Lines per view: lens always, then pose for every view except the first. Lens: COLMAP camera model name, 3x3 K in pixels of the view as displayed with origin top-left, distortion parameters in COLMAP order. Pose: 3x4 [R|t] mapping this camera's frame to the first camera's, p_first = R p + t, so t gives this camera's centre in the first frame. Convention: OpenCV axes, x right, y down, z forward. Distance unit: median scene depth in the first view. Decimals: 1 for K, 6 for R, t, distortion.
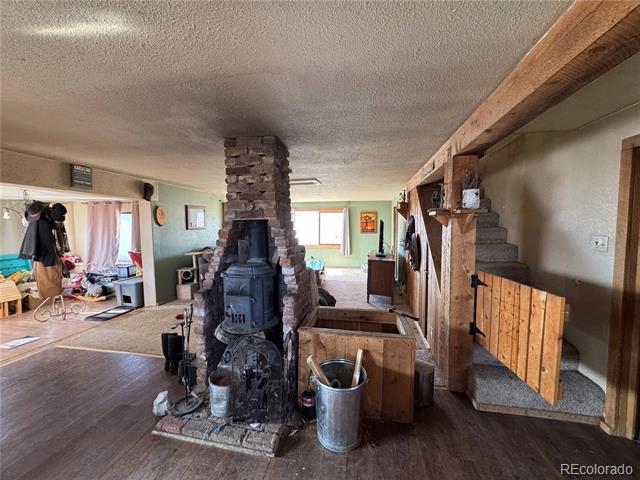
lens RADIAL K [[252.5, 0, 316.7], [0, 252.5, 241.3], [0, 0, 1]] dist [-0.006605, 0.000141]
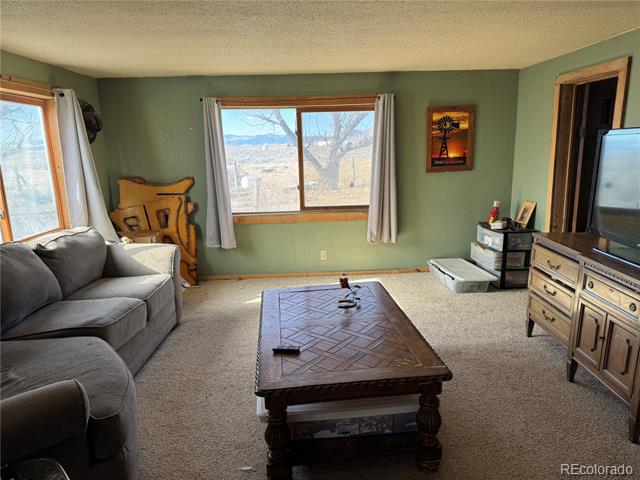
lens RADIAL K [[446.9, 0, 317.8], [0, 446.9, 242.7], [0, 0, 1]] dist [-0.000068, -0.005994]
pose [[0.982251, -0.072587, 0.172956, -0.316431], [0.042850, 0.984540, 0.169840, -0.185758], [-0.182611, -0.159415, 0.970175, 1.742607]]
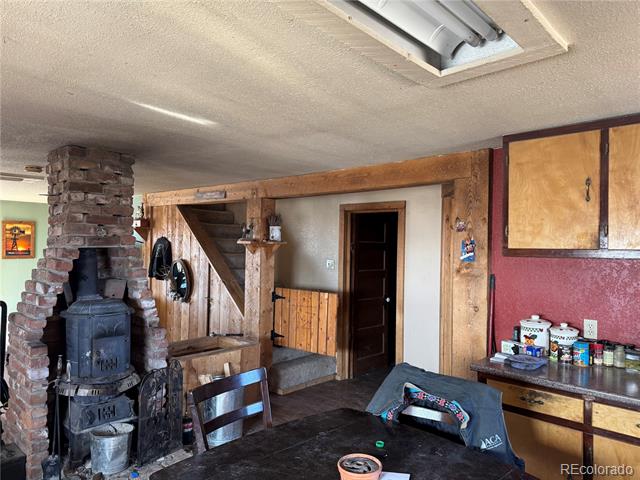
lens RADIAL K [[446.9, 0, 319.7], [0, 446.9, 241.5], [0, 0, 1]] dist [-0.000068, -0.005994]
pose [[0.527595, 0.015543, 0.849354, -1.153064], [0.035469, 0.998558, -0.040306, -0.020416], [-0.848755, 0.051391, 0.526282, -0.393596]]
